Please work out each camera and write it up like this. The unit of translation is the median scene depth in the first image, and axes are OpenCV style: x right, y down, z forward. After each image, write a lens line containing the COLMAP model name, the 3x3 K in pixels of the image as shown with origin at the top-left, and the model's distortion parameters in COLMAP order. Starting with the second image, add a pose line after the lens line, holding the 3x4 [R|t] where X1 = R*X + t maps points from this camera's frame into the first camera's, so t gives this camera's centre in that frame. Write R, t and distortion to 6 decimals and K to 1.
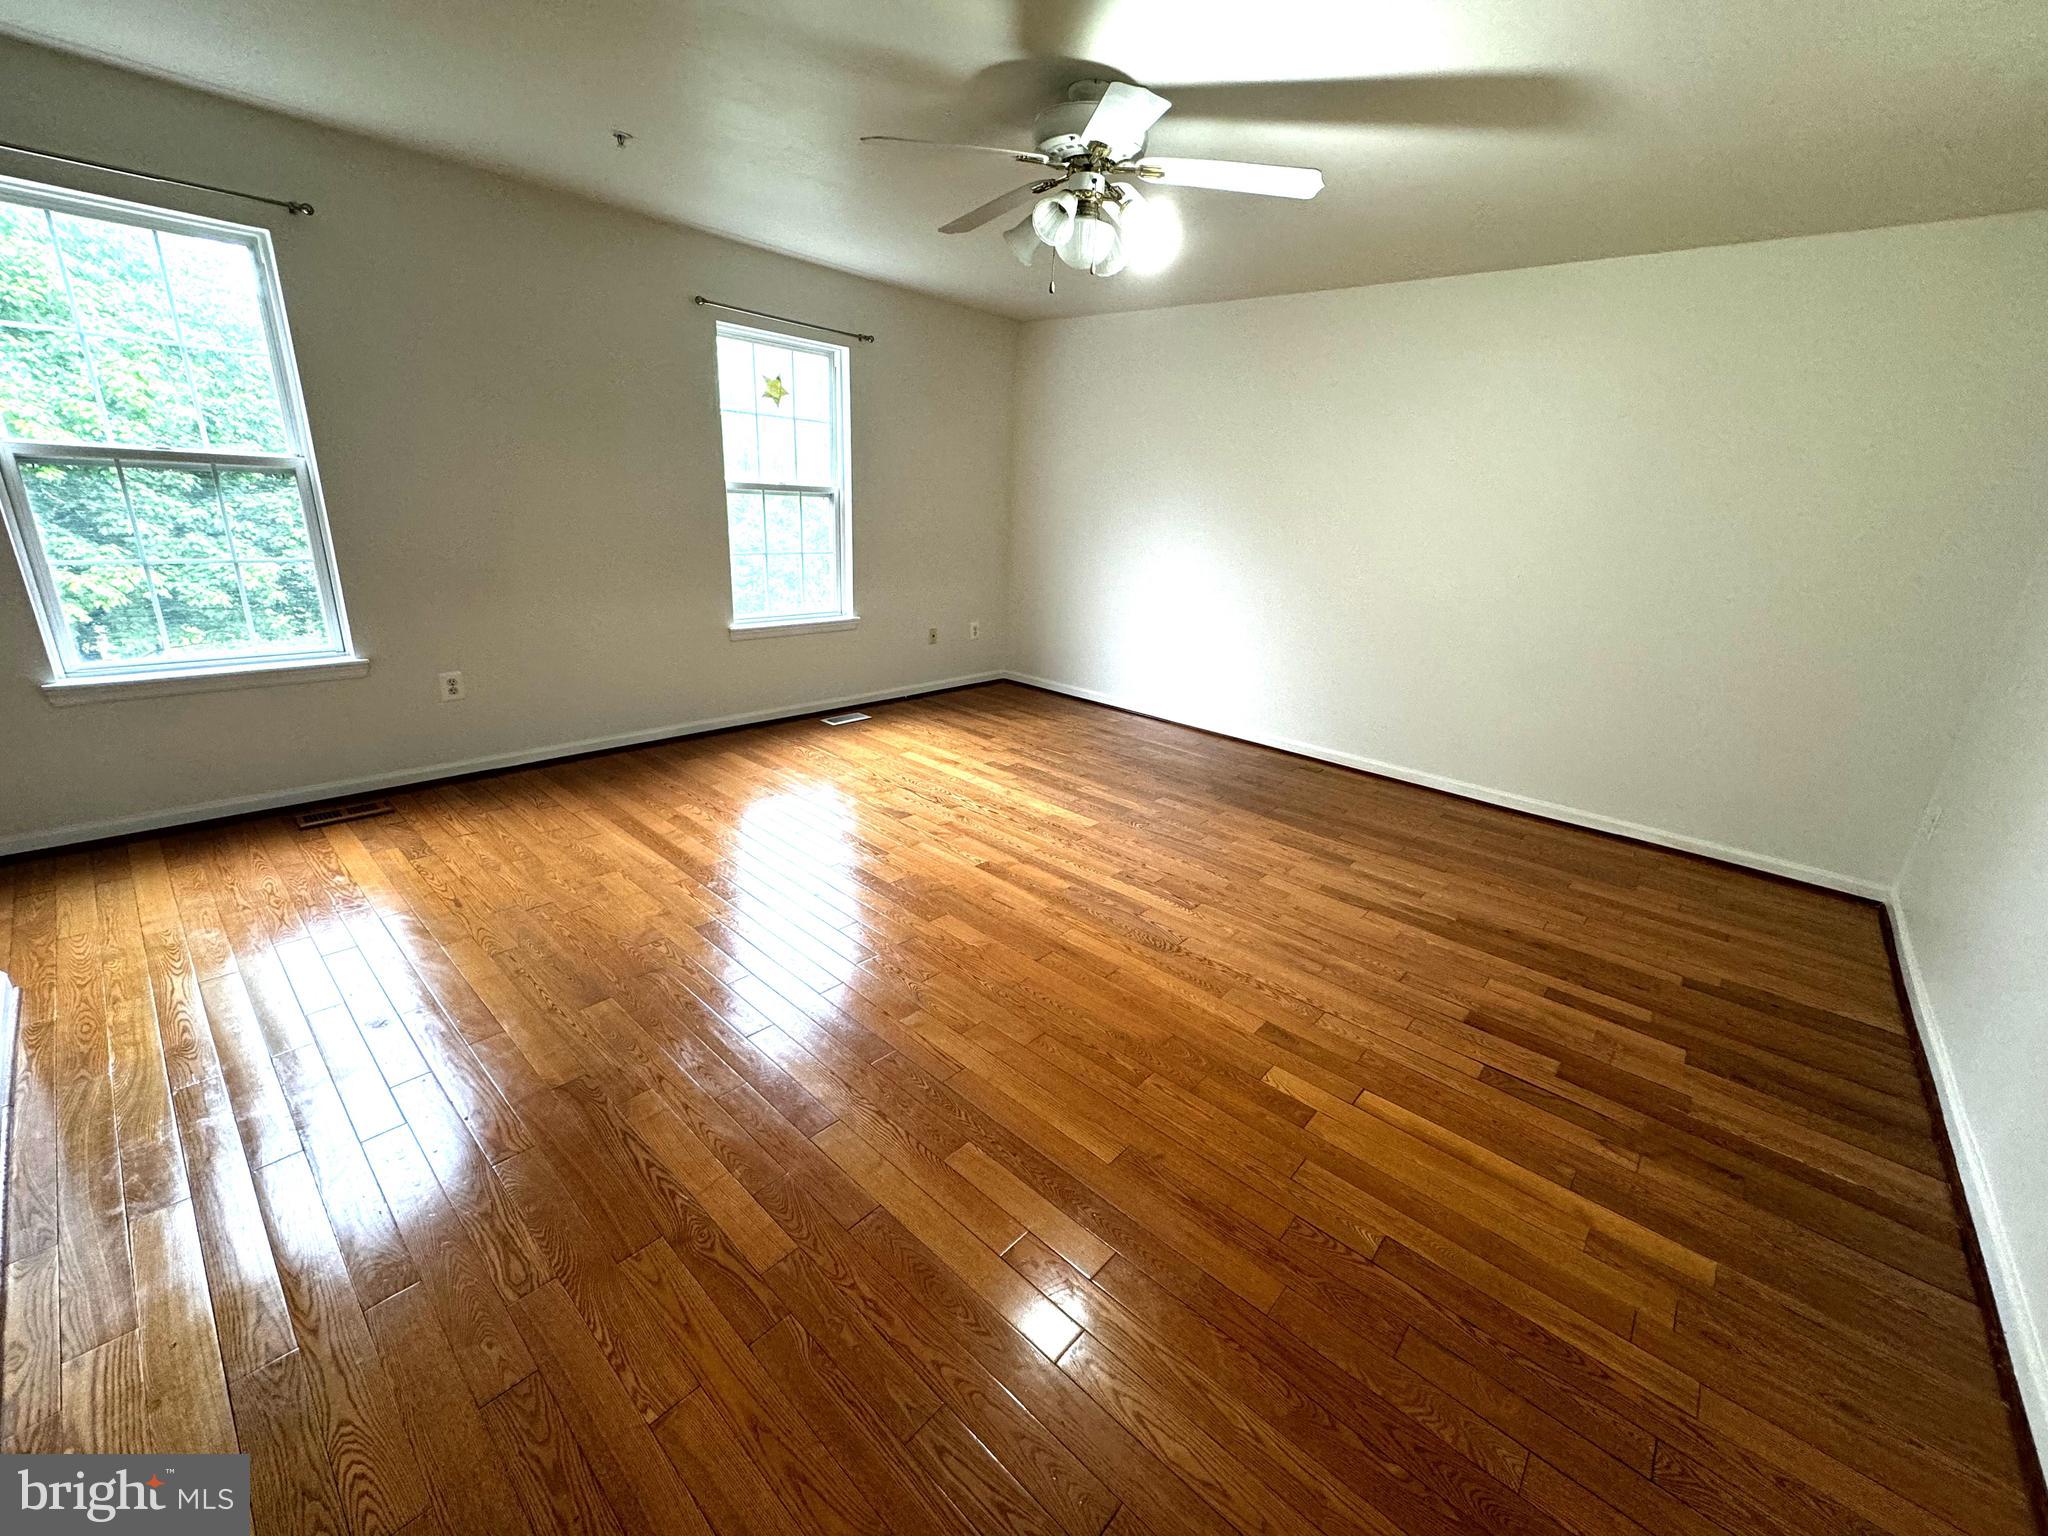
lens RADIAL K [[812.8, 0, 1024.0], [0, 812.8, 768.0], [0, 0, 1]] dist [-0.003377, 0.000431]
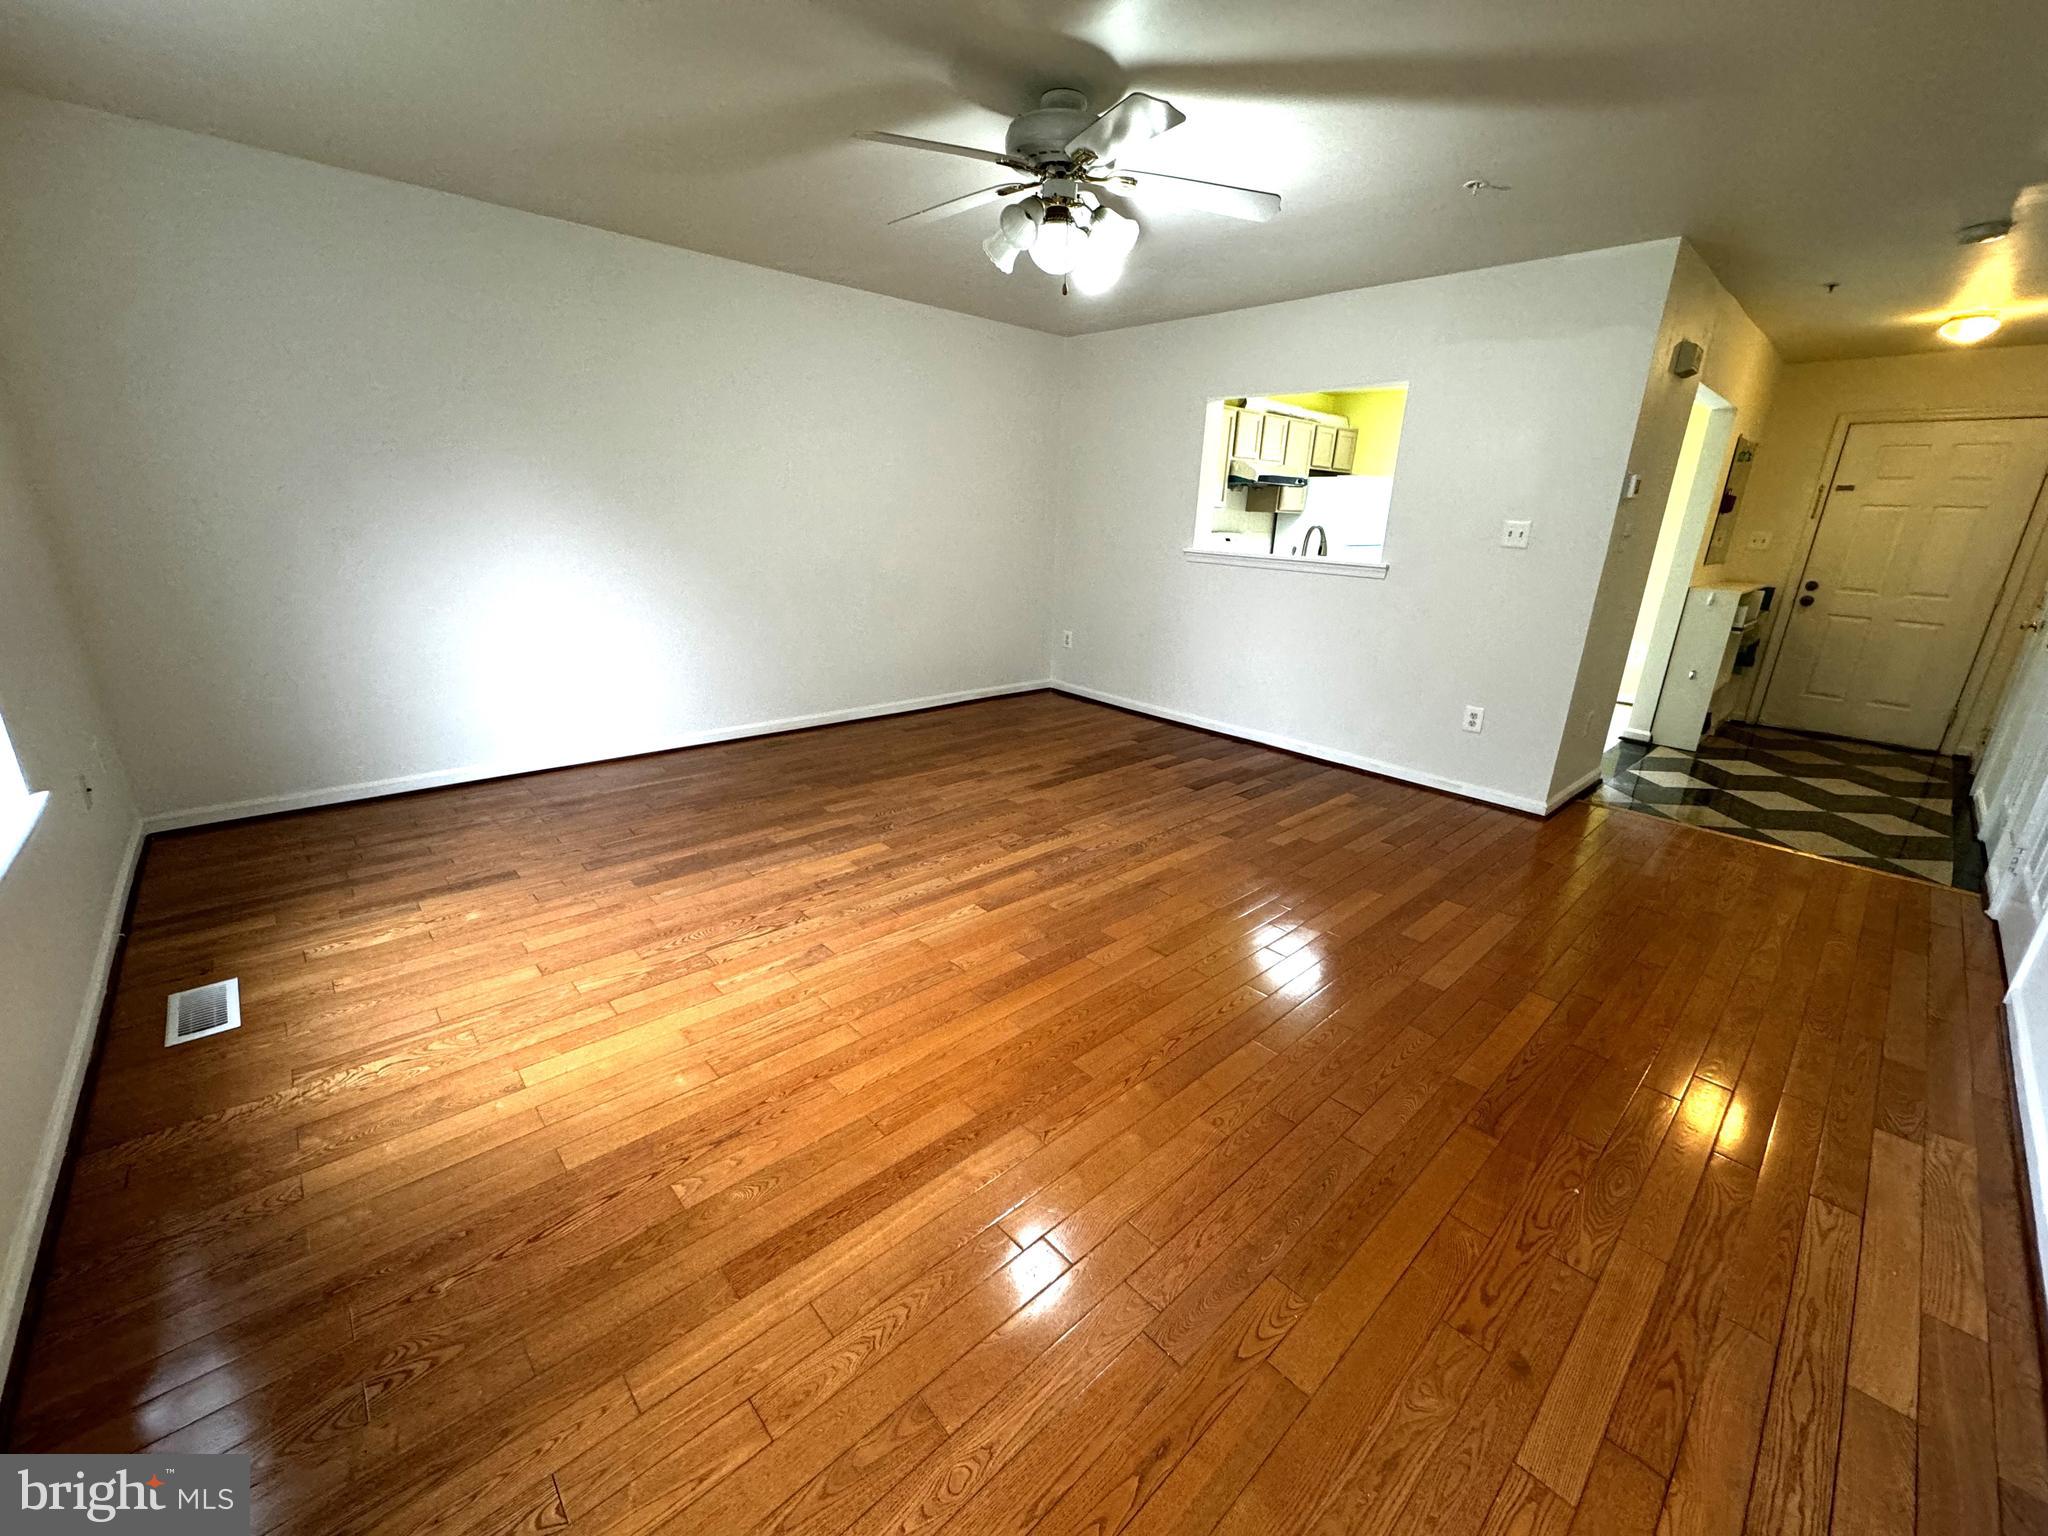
lens RADIAL K [[812.8, 0, 1024.0], [0, 812.8, 768.0], [0, 0, 1]] dist [-0.003377, 0.000431]
pose [[0.099393, -0.352900, 0.930367, -0.805441], [0.290489, 0.904558, 0.312077, -0.280097], [-0.951702, 0.239243, 0.192420, 0.728173]]
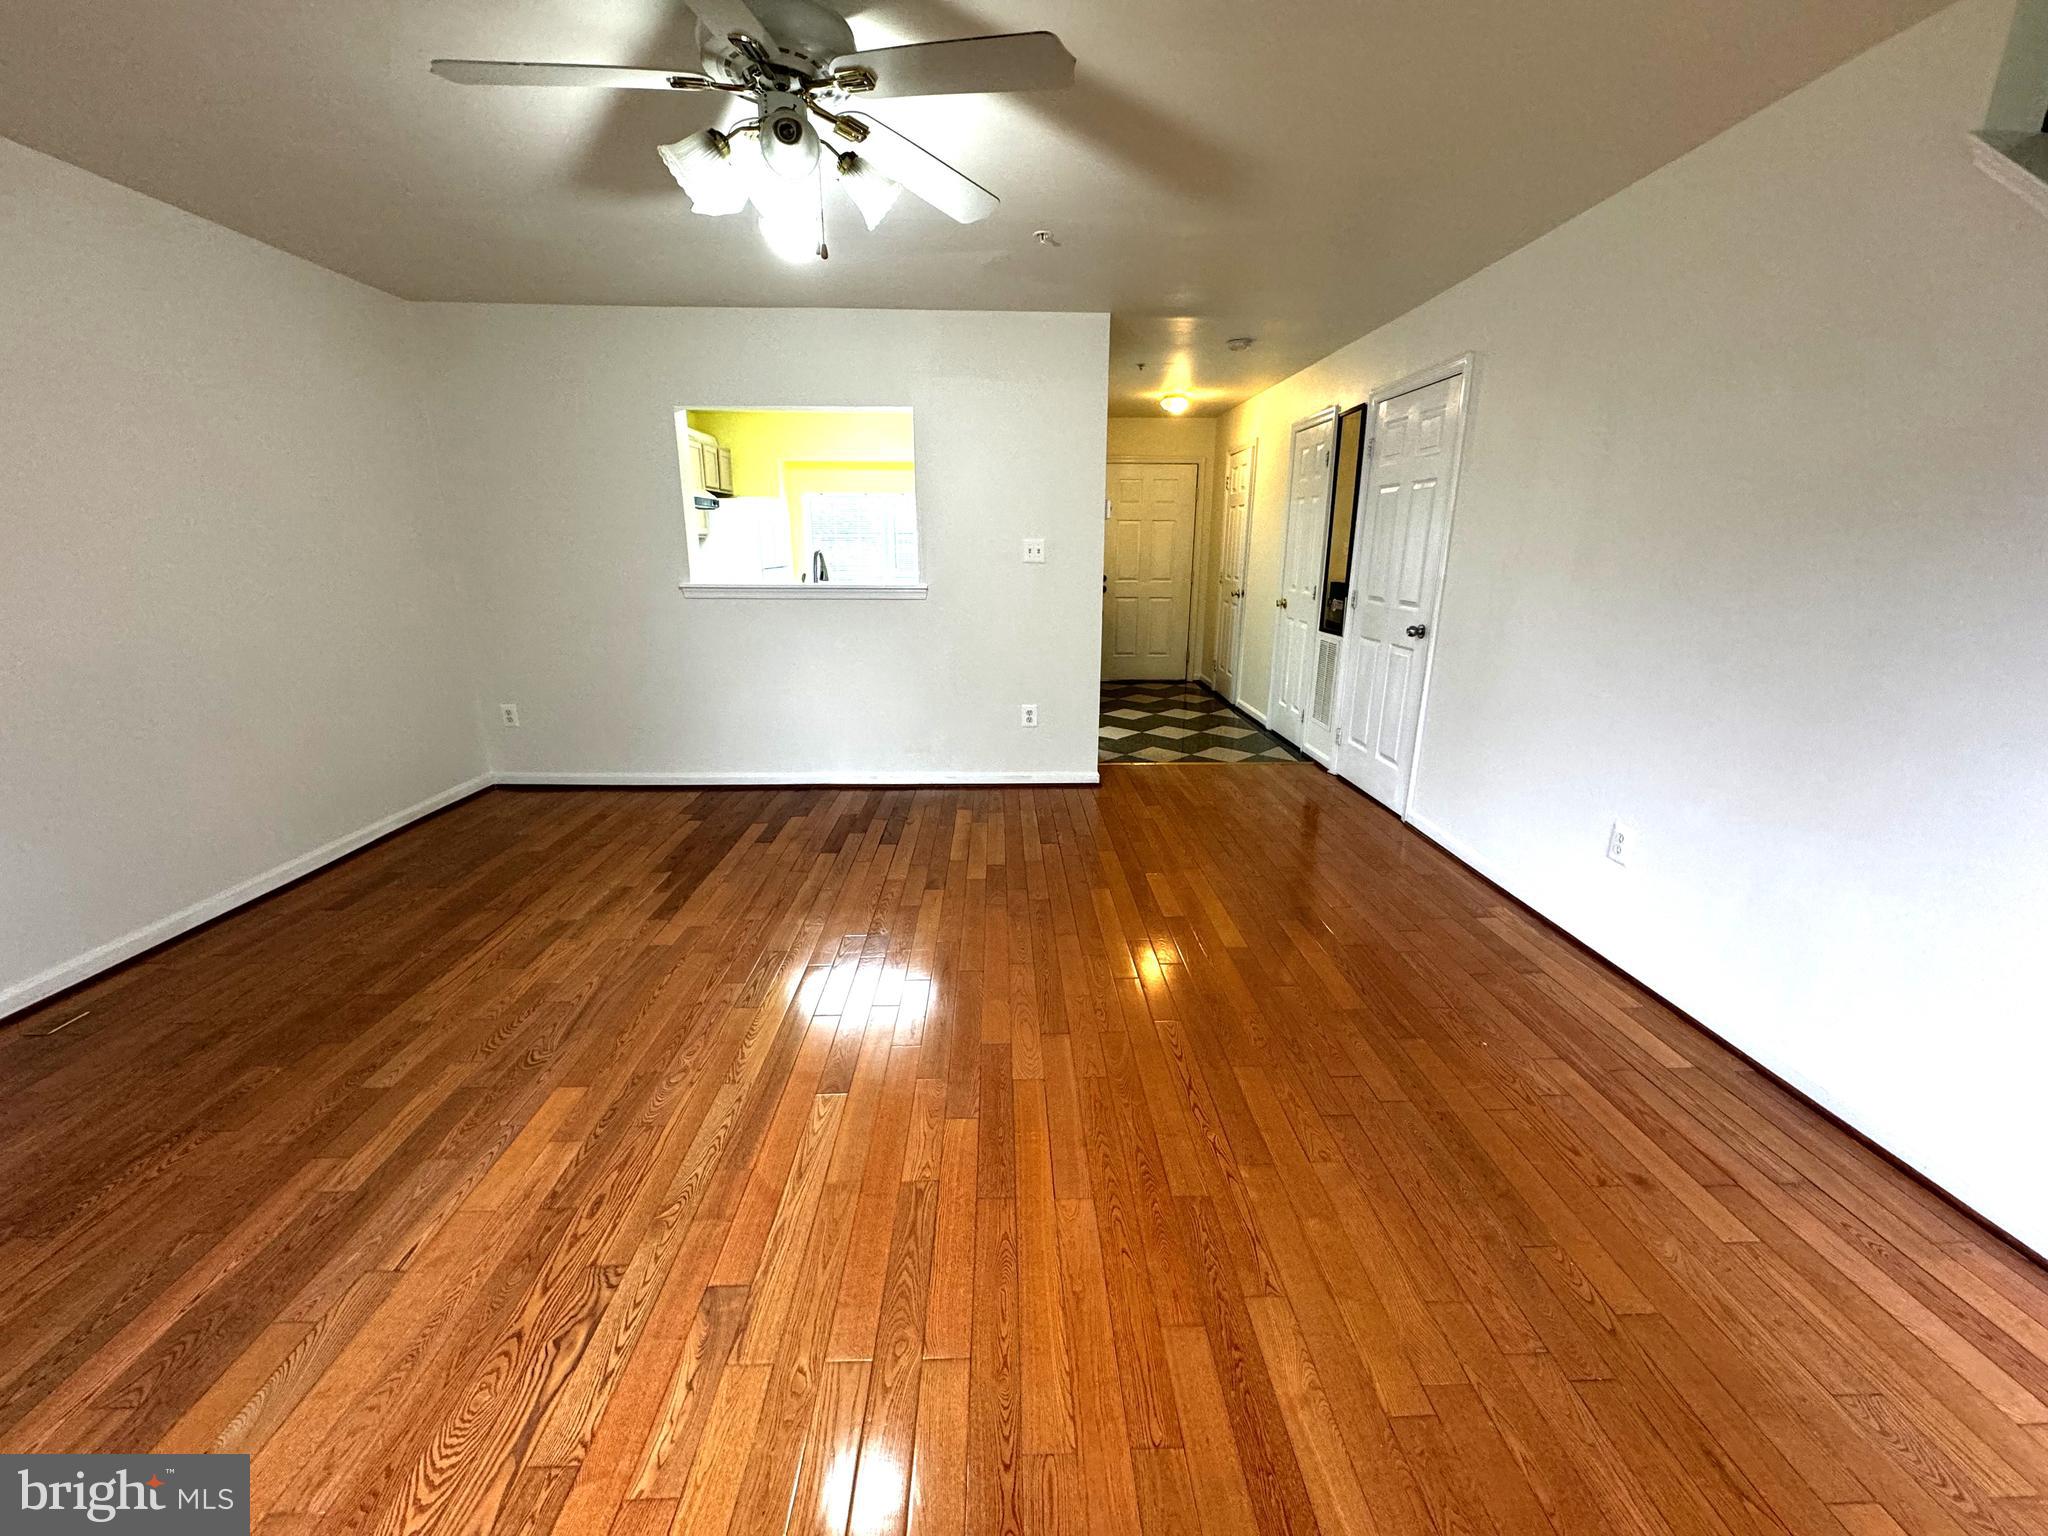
lens RADIAL K [[812.8, 0, 1024.0], [0, 812.8, 768.0], [0, 0, 1]] dist [-0.003377, 0.000431]
pose [[-0.689653, -0.249237, 0.679897, -0.517998], [0.190661, 0.843277, 0.502526, -0.386495], [-0.698590, 0.476198, -0.534049, 1.088186]]
